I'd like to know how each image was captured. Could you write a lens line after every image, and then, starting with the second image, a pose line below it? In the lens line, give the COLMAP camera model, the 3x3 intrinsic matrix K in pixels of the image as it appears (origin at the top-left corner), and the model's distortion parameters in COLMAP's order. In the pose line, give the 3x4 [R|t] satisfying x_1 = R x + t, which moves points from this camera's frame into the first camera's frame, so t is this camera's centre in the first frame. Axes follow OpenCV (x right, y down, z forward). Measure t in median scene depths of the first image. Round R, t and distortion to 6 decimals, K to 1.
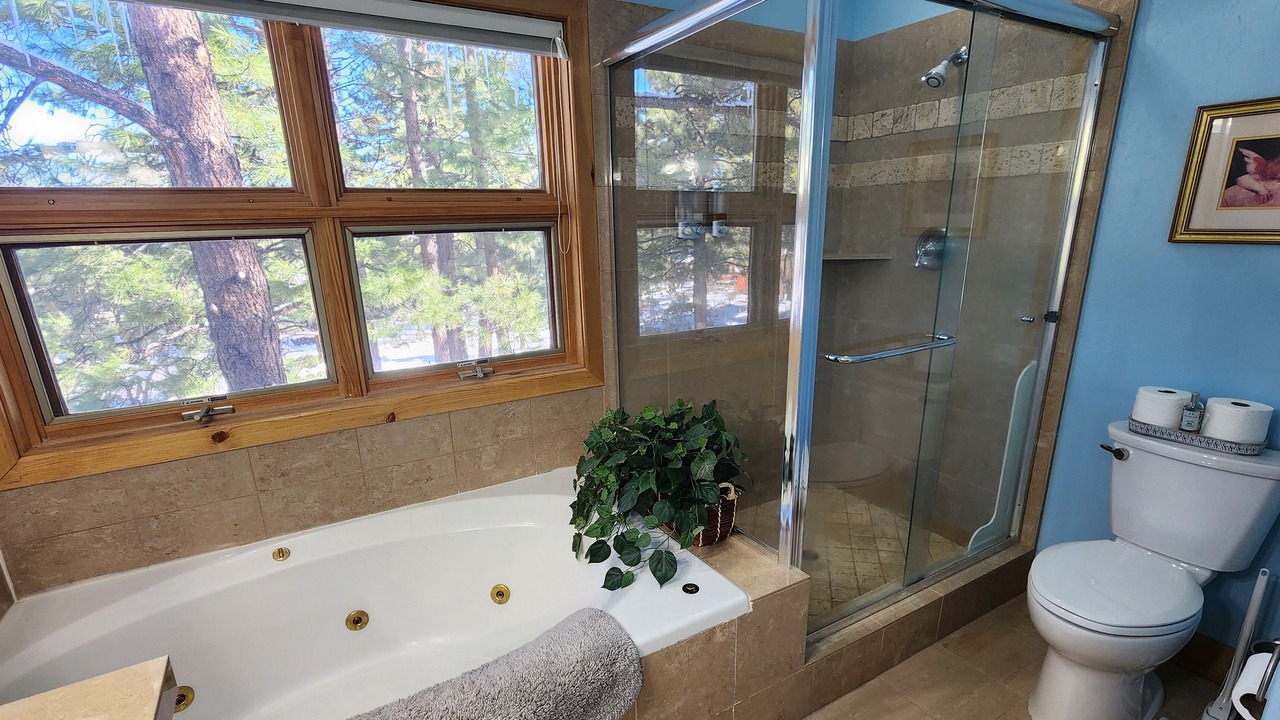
lens RADIAL K [[602.0, 0, 632.2], [0, 602.0, 399.3], [0, 0, 1]] dist [0.002385, 0.000211]
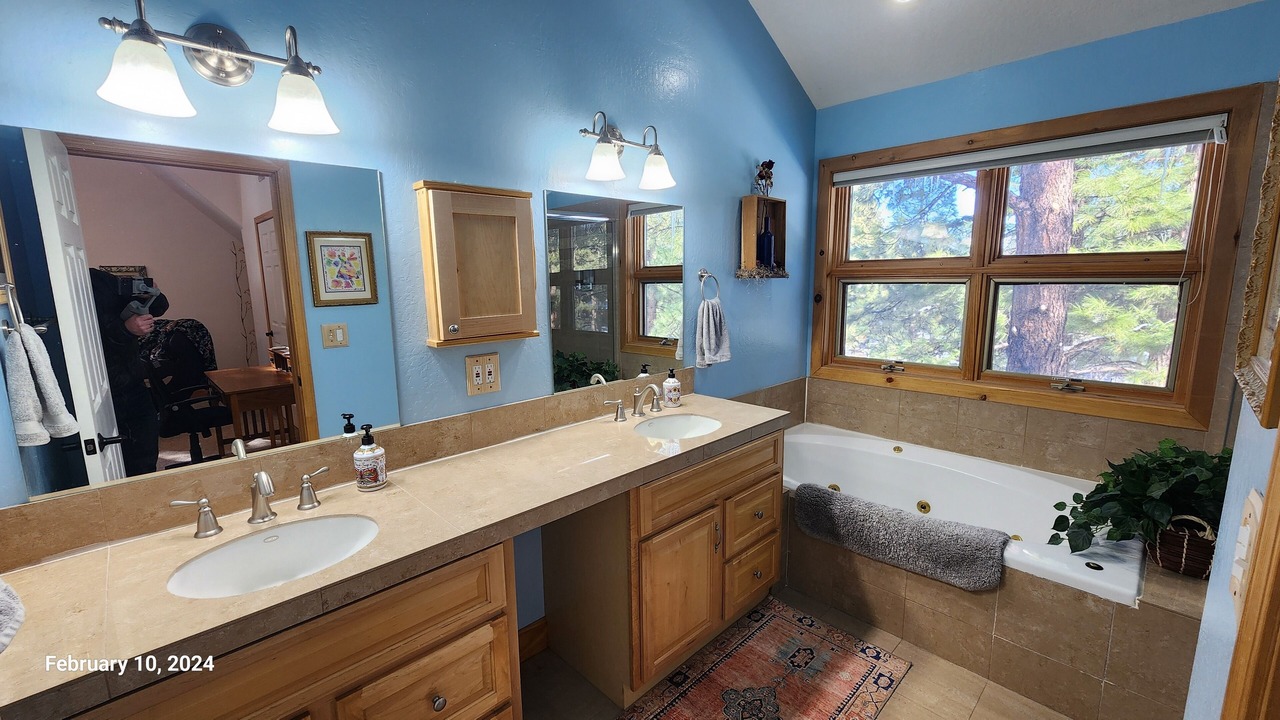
lens RADIAL K [[525.6, 0, 636.0], [0, 525.6, 358.9], [0, 0, 1]] dist [0.000662, 0.000522]
pose [[0.235687, 0.175425, -0.955865, 0.673833], [-0.271111, 0.956394, 0.108674, 0.030481], [0.933247, 0.233533, 0.272969, -0.238830]]
